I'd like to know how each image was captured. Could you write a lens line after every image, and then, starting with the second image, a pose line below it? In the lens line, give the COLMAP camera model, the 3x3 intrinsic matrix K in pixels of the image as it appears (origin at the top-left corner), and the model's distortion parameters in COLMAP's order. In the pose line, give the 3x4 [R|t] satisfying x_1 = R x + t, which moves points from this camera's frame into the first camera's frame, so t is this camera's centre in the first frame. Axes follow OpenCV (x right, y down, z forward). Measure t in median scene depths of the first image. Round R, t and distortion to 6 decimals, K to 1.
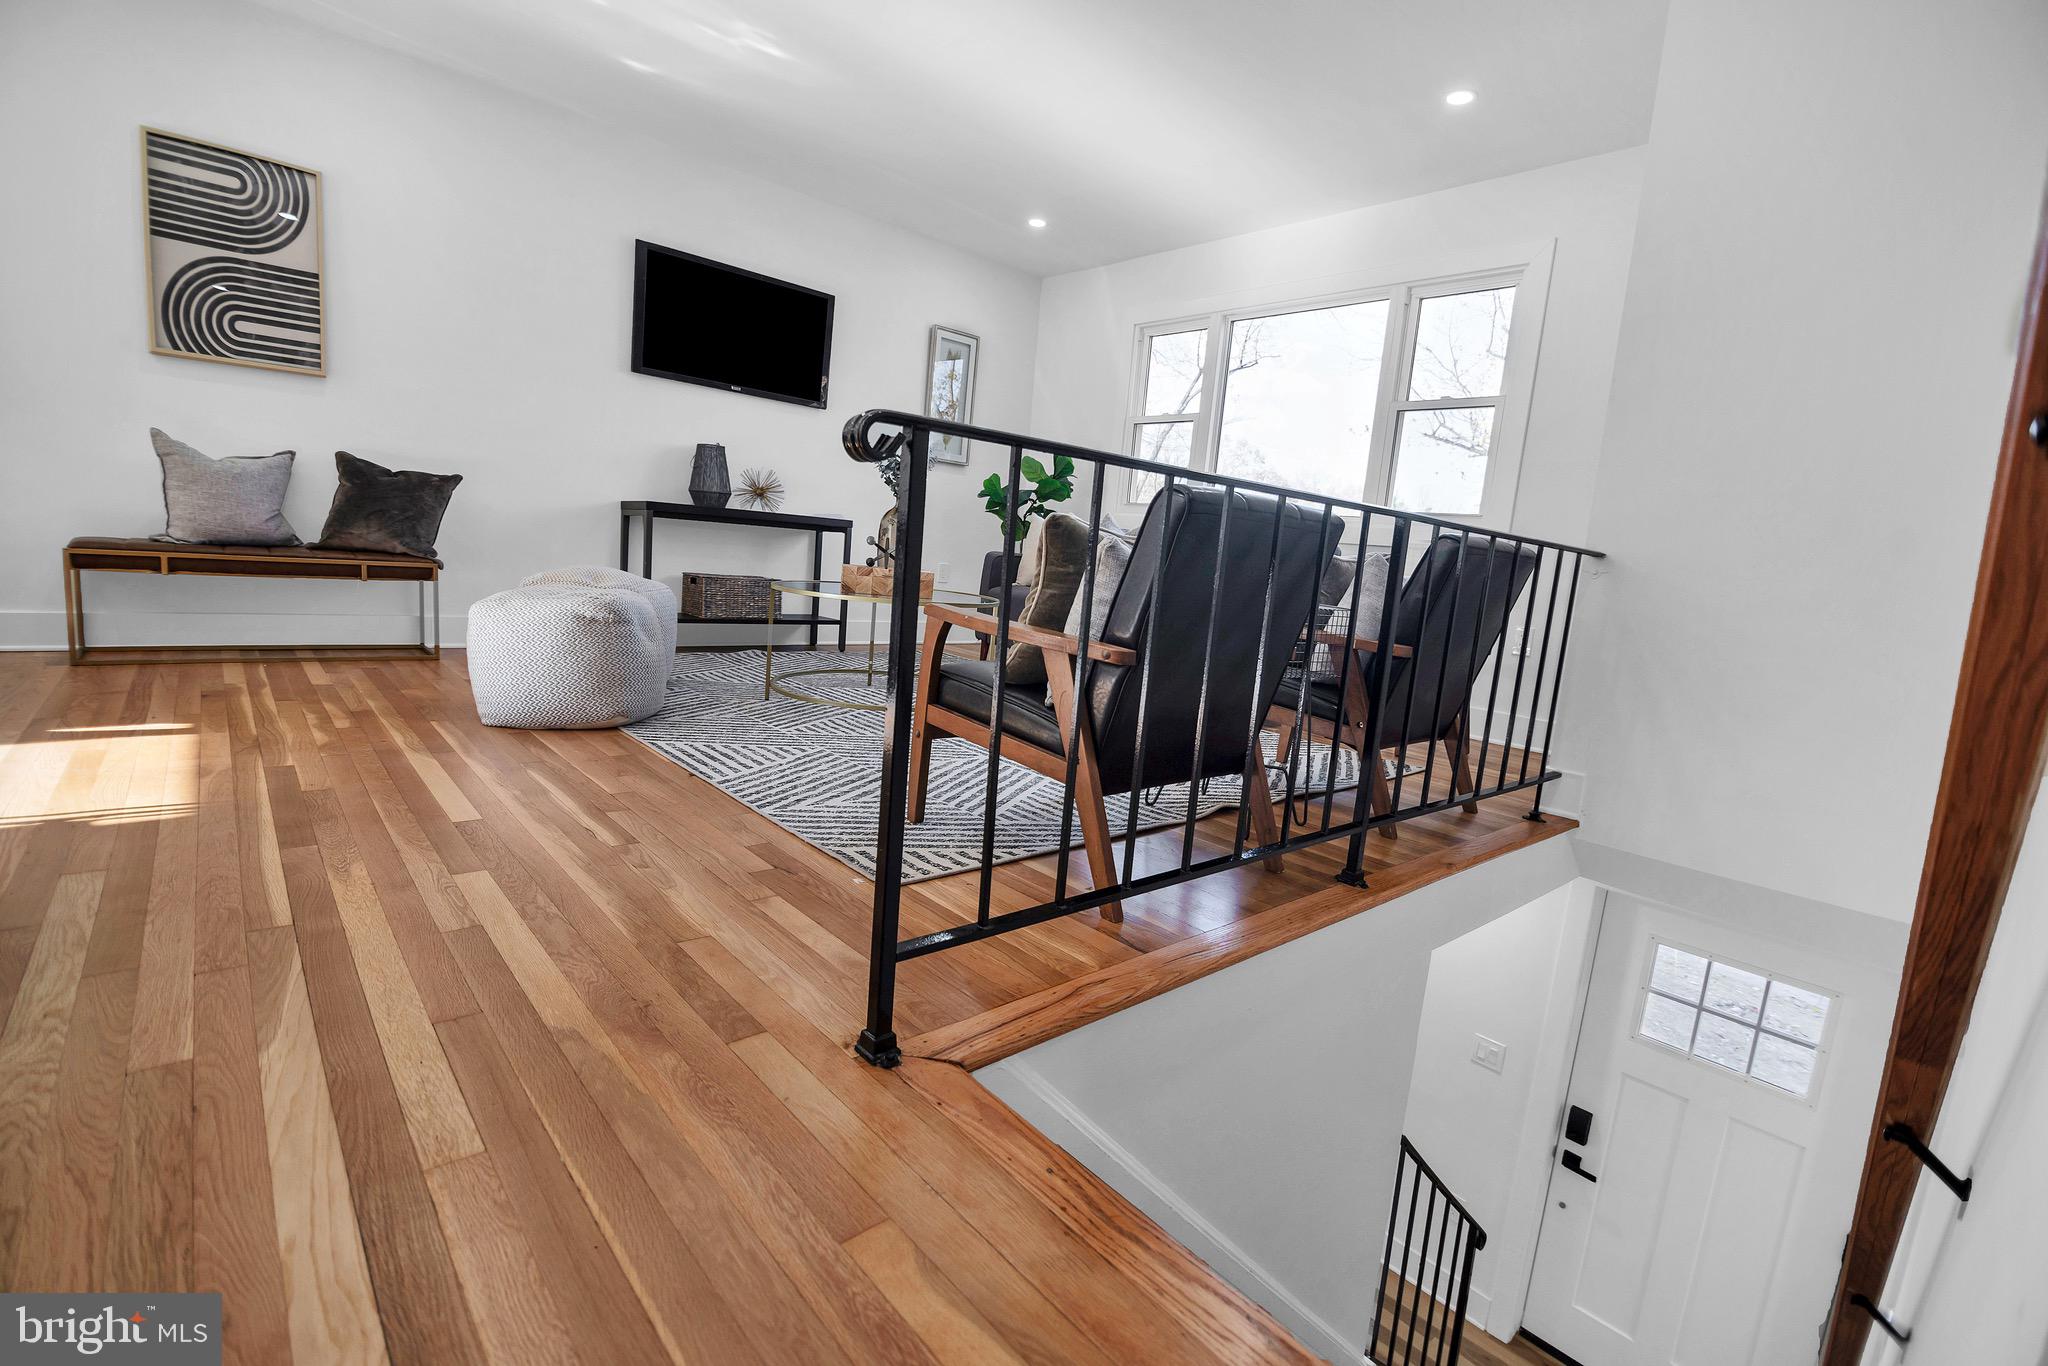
lens RADIAL K [[927.2, 0, 1043.3], [0, 927.2, 686.0], [0, 0, 1]] dist [-0.019694, -0.000048]
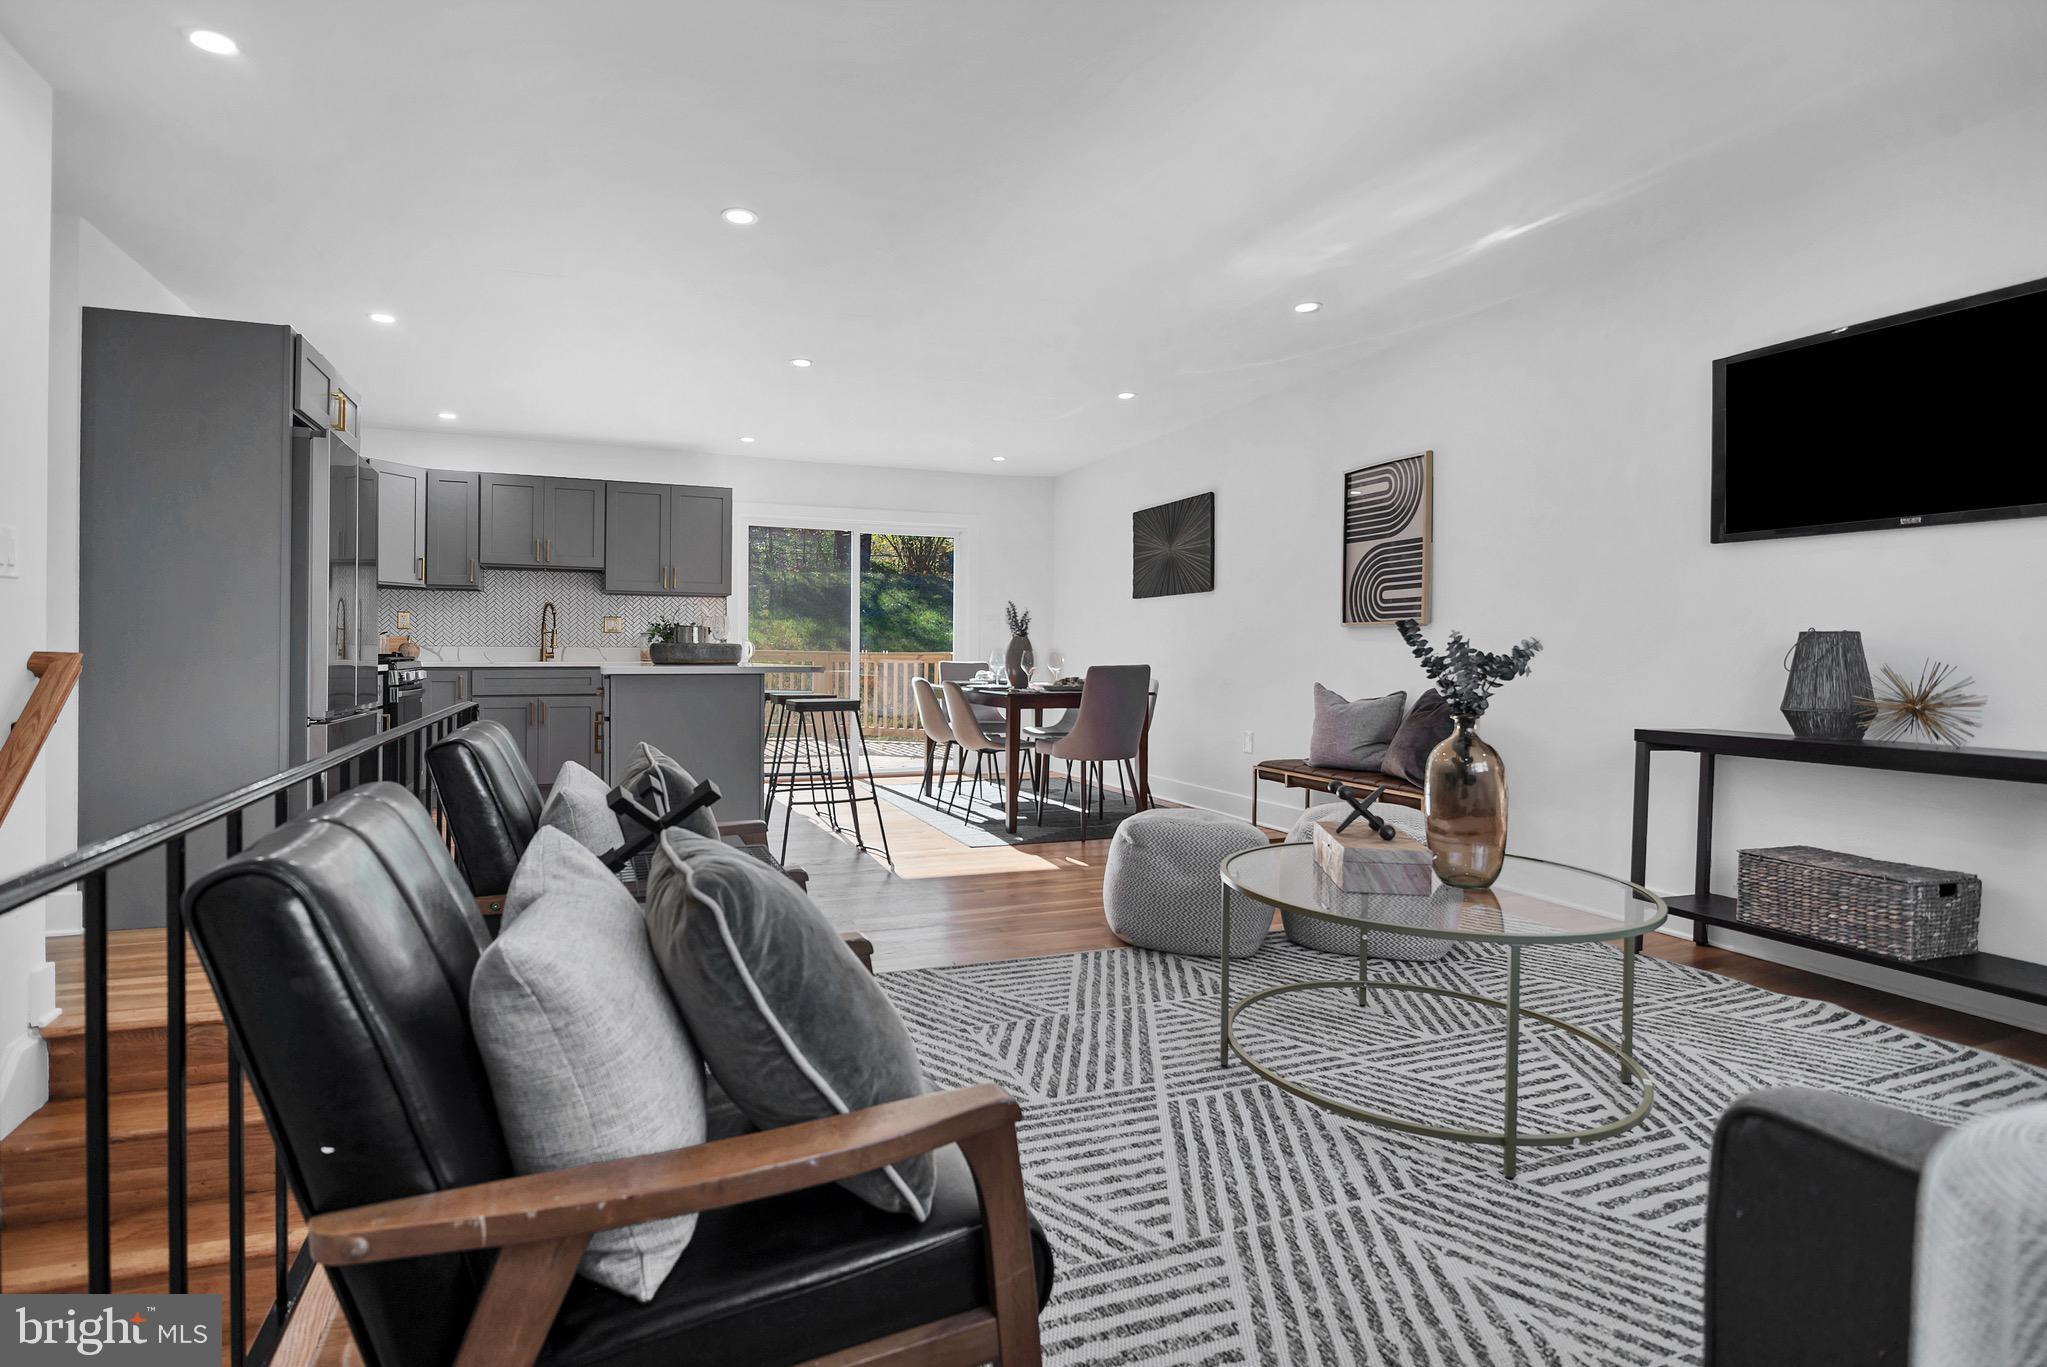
lens RADIAL K [[962.8, 0, 955.1], [0, 962.8, 657.0], [0, 0, 1]] dist [-0.014201, -0.000509]
pose [[-0.383398, -0.086102, -0.919561, 0.521402], [-0.179449, 0.983615, -0.017281, -0.180465], [0.905982, 0.158389, -0.392567, 0.971695]]
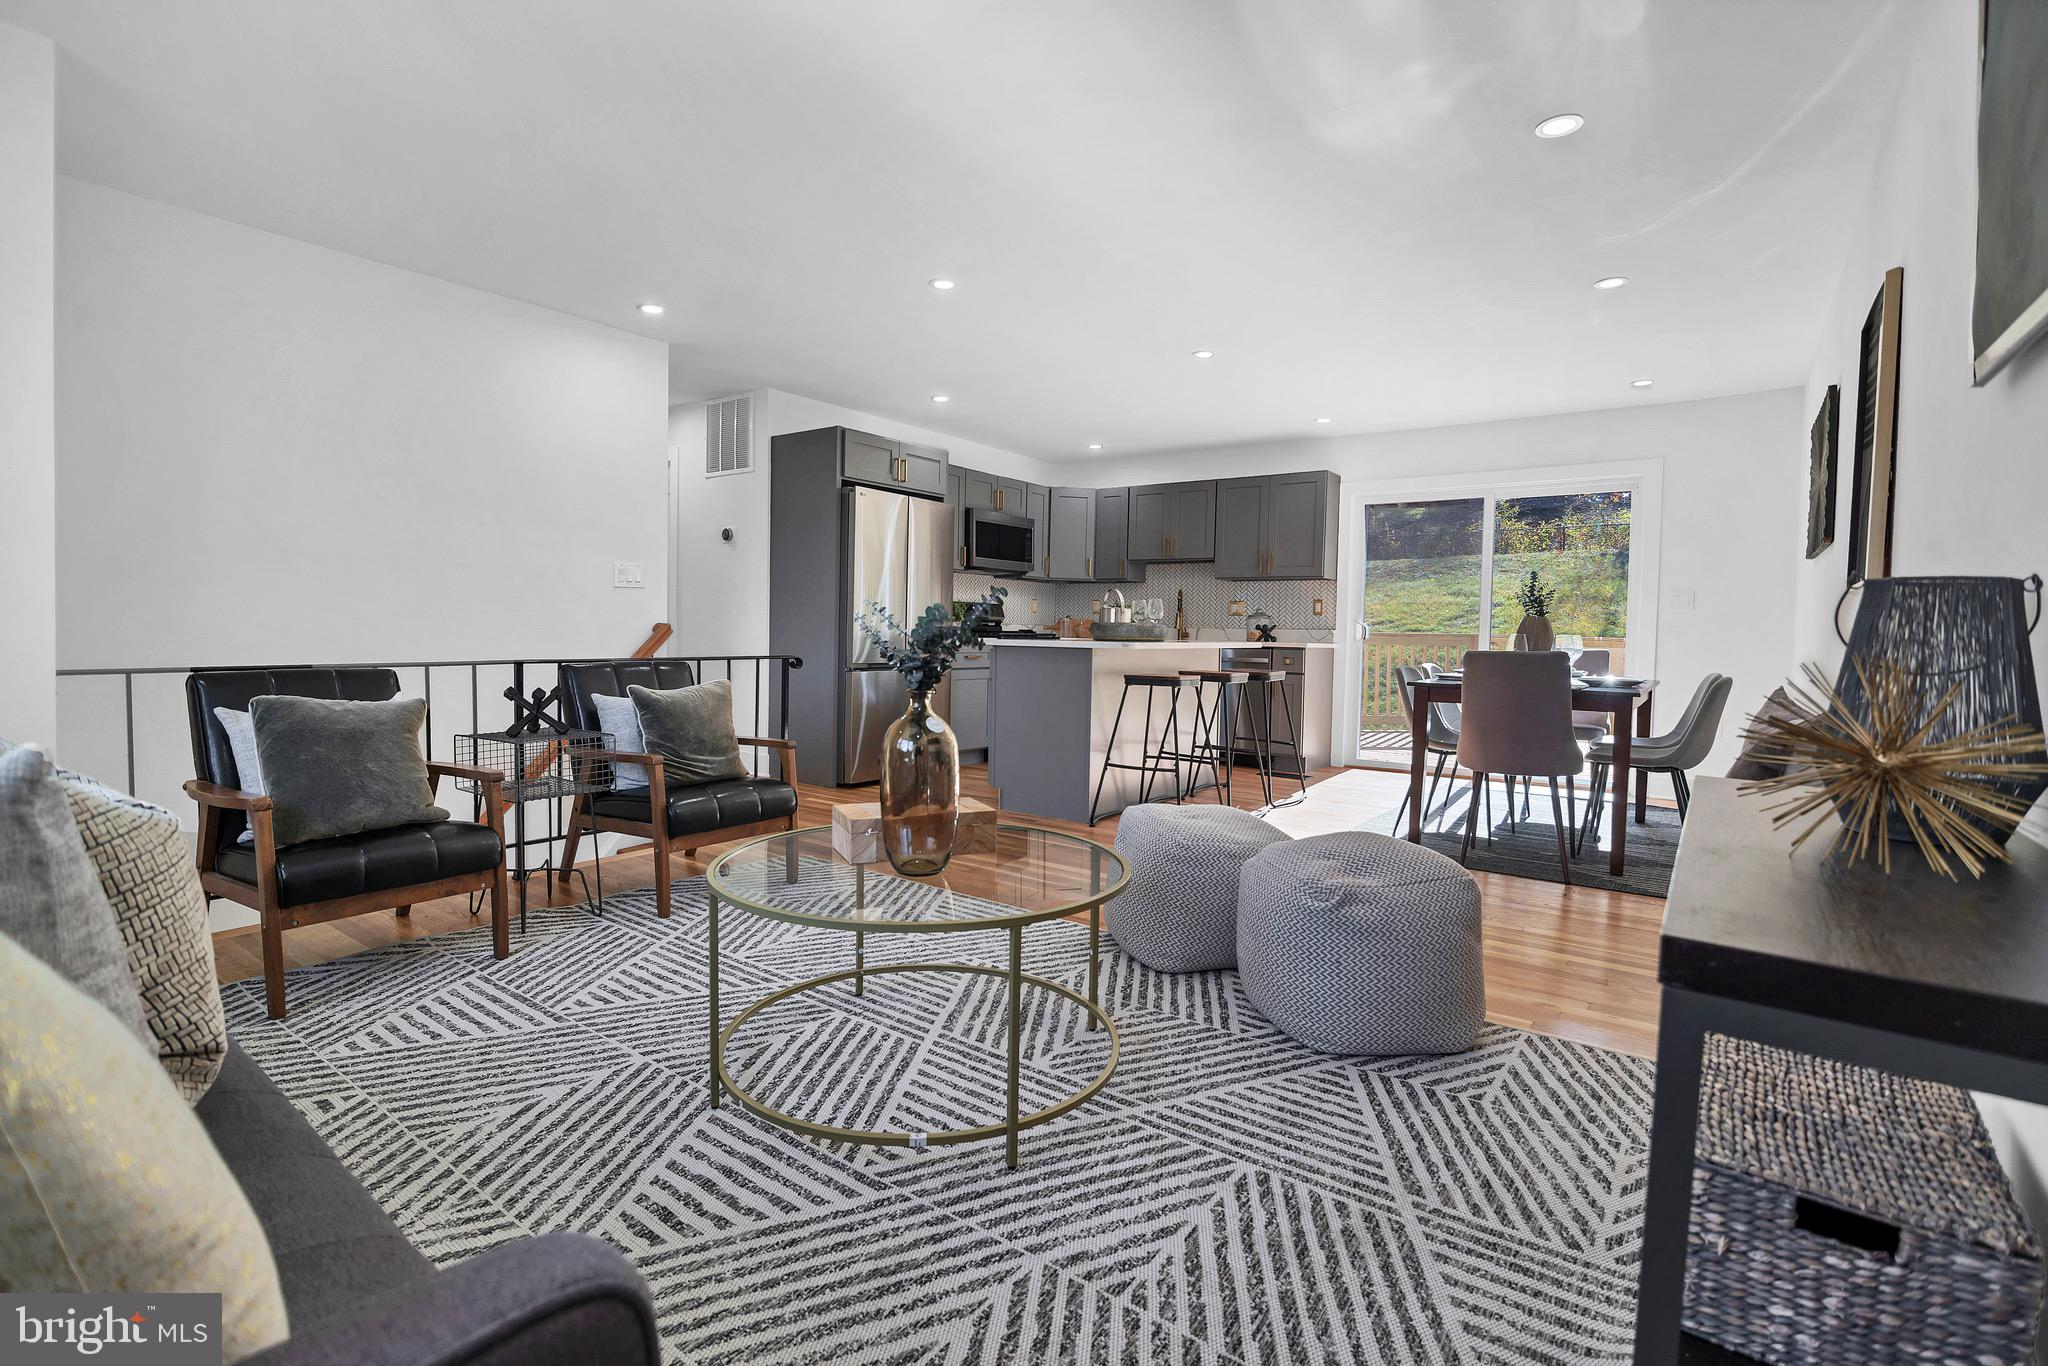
lens RADIAL K [[961.0, 0, 1024.0], [0, 961.0, 676.3], [0, 0, 1]] dist [-0.014124, -0.000825]
pose [[-0.977361, -0.094783, -0.189158, -0.108511], [-0.129687, 0.974776, 0.181640, -0.327768], [0.167170, 0.202059, -0.965001, 1.572927]]
